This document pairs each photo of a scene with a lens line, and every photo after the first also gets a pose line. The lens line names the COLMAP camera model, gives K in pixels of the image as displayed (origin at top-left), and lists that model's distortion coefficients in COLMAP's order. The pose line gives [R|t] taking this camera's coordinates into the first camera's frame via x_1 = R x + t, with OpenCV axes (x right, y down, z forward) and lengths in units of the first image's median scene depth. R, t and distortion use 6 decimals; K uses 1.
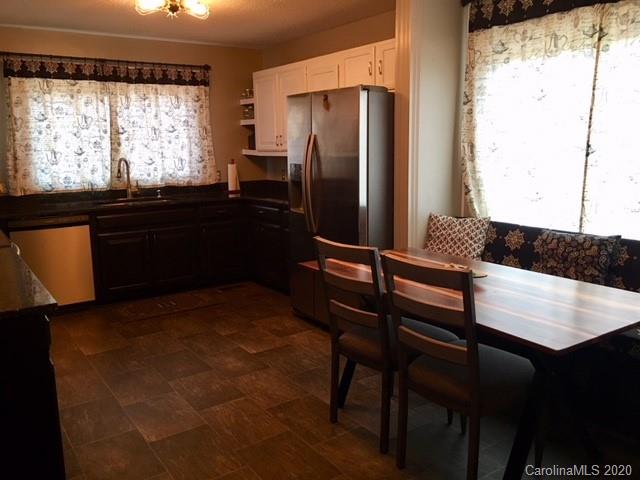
lens RADIAL K [[540.7, 0, 318.6], [0, 540.7, 229.8], [0, 0, 1]] dist [0.076952, -0.100422]
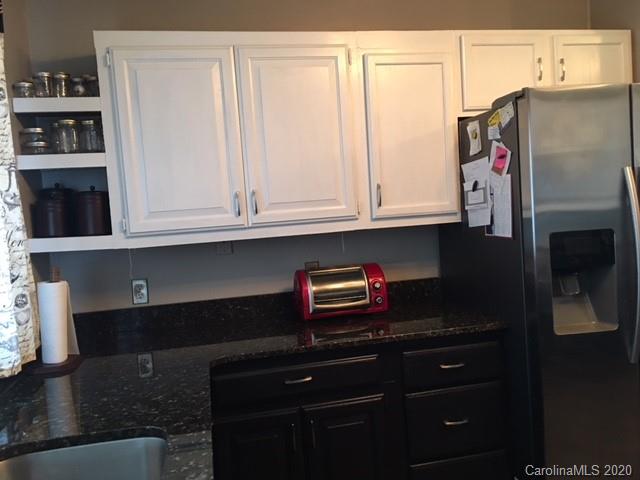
lens RADIAL K [[540.7, 0, 320.7], [0, 540.7, 235.9], [0, 0, 1]] dist [0.076952, -0.100422]
pose [[0.410113, -0.067007, 0.909570, -0.485392], [0.200891, 0.979440, -0.018425, -0.133808], [-0.889635, 0.190281, 0.415142, 0.869724]]
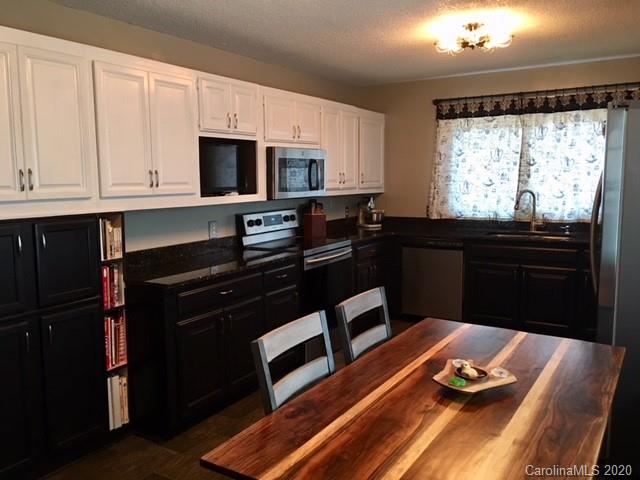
lens RADIAL K [[540.7, 0, 317.7], [0, 540.7, 236.3], [0, 0, 1]] dist [0.076952, -0.100422]
pose [[0.415932, 0.115683, -0.902008, 0.418408], [-0.141117, 0.988072, 0.061649, -0.061744], [0.898380, 0.101647, 0.427295, 0.273214]]
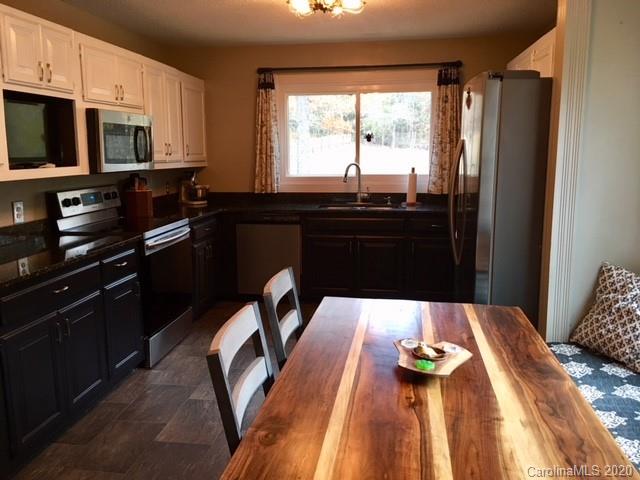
lens RADIAL K [[540.7, 0, 316.2], [0, 540.7, 234.1], [0, 0, 1]] dist [0.076952, -0.100422]
pose [[0.735993, 0.117508, -0.666712, 0.303677], [-0.115893, 0.992152, 0.046931, -0.043394], [0.666995, 0.042727, 0.743836, 0.230735]]
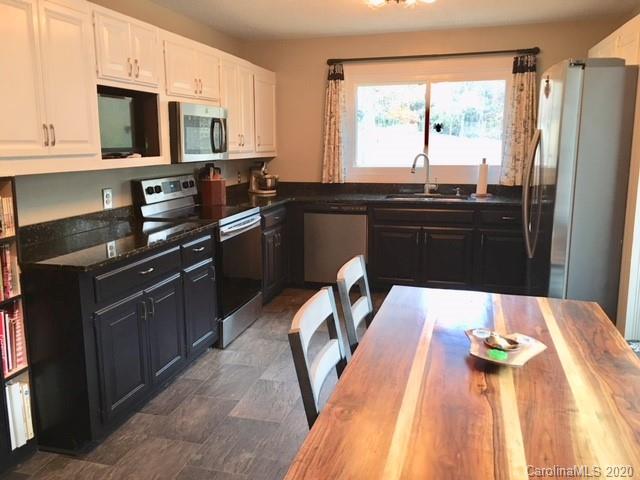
lens RADIAL K [[540.7, 0, 313.9], [0, 540.7, 233.3], [0, 0, 1]] dist [0.076952, -0.100422]
pose [[0.648909, 0.142215, -0.747457, 0.307733], [-0.127597, 0.988805, 0.077361, -0.041701], [0.750091, 0.045173, 0.659790, 0.216055]]
